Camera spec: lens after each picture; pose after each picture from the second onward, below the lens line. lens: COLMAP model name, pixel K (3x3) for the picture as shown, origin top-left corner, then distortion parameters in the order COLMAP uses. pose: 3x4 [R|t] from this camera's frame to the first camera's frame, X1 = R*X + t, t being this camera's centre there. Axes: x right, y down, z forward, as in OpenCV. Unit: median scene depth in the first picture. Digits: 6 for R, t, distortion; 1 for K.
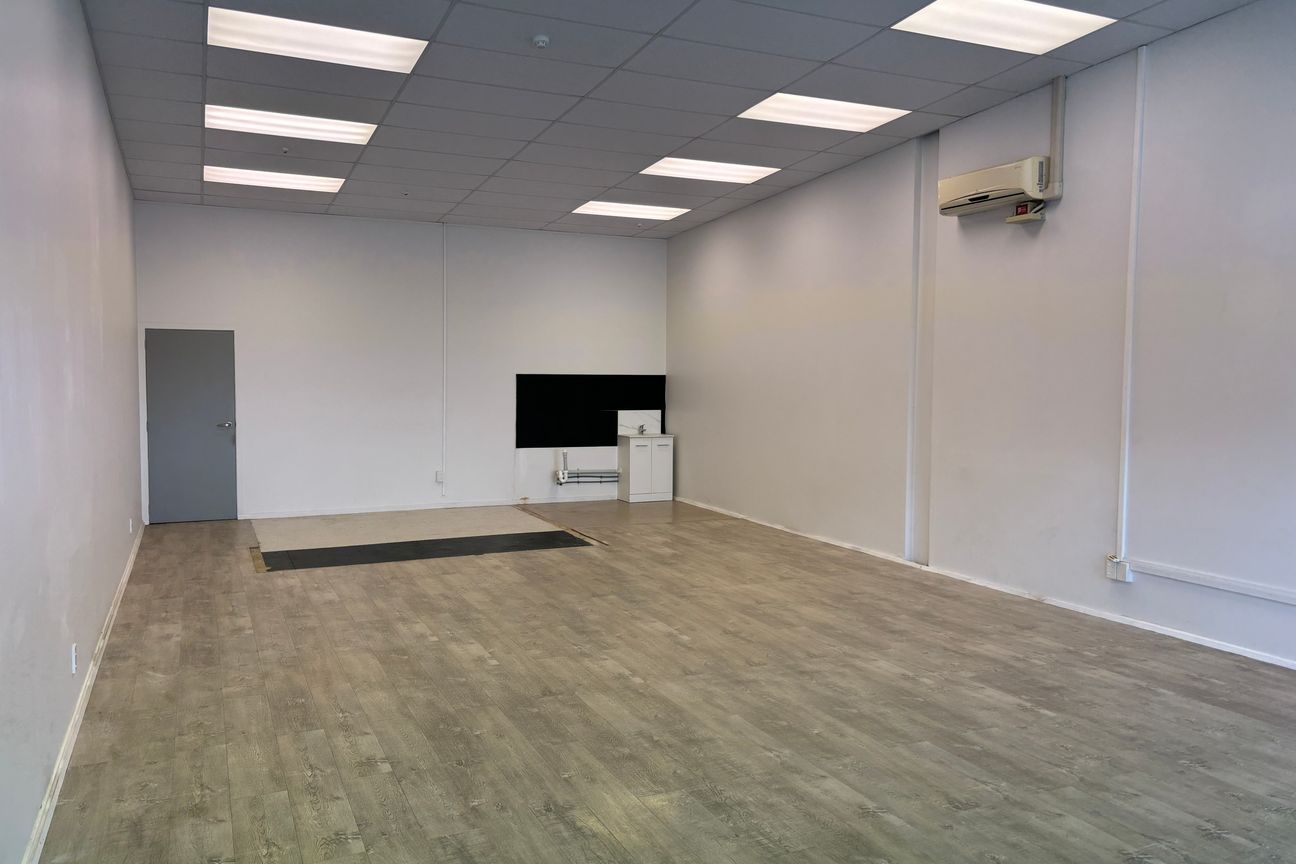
lens RADIAL K [[981.9, 0, 654.3], [0, 981.9, 432.1], [0, 0, 1]] dist [0.042713, -0.040052]
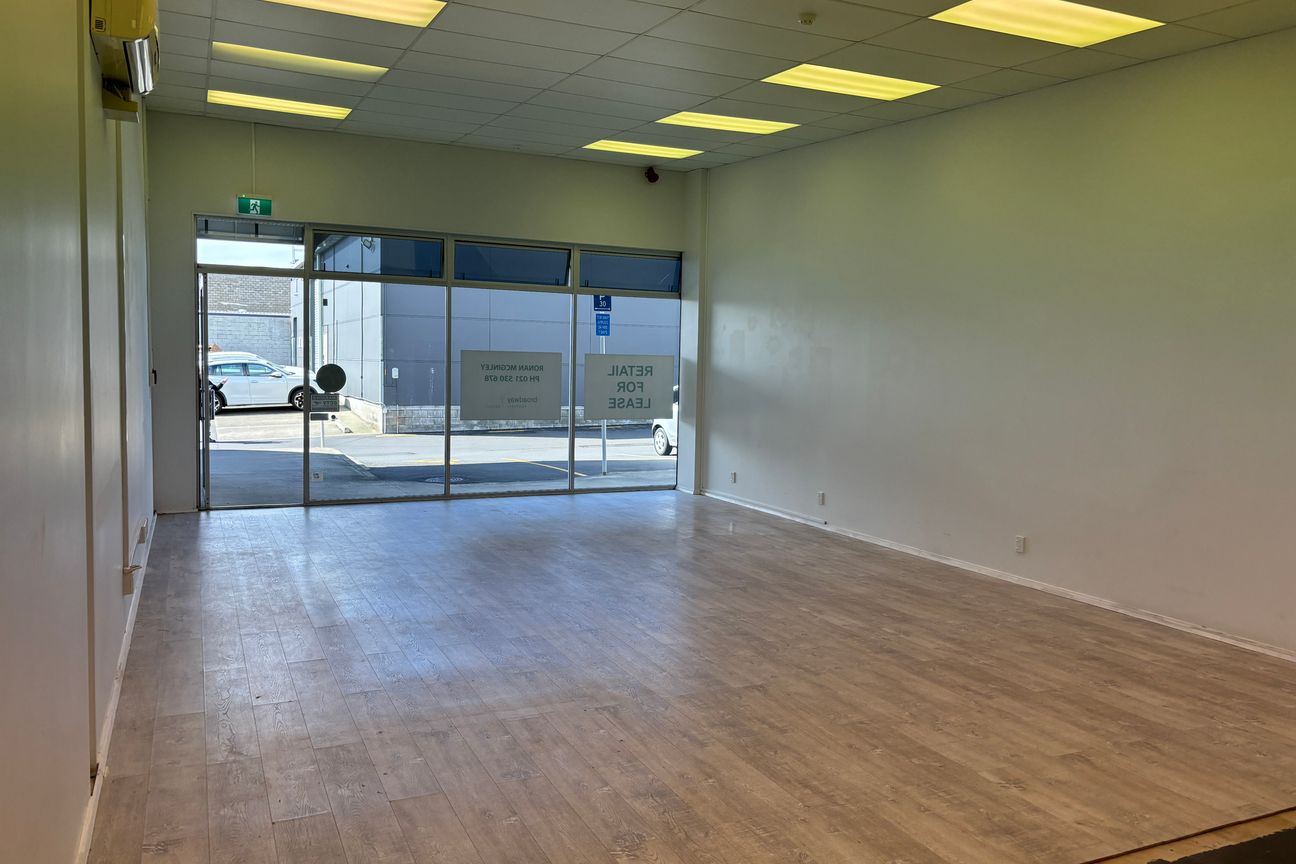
lens RADIAL K [[981.9, 0, 654.3], [0, 981.9, 432.1], [0, 0, 1]] dist [0.042713, -0.040052]
pose [[-0.999661, -0.024211, -0.009546, 0.031895], [-0.025274, 0.990643, 0.134118, -0.125560], [0.006210, 0.134314, -0.990919, 2.030815]]
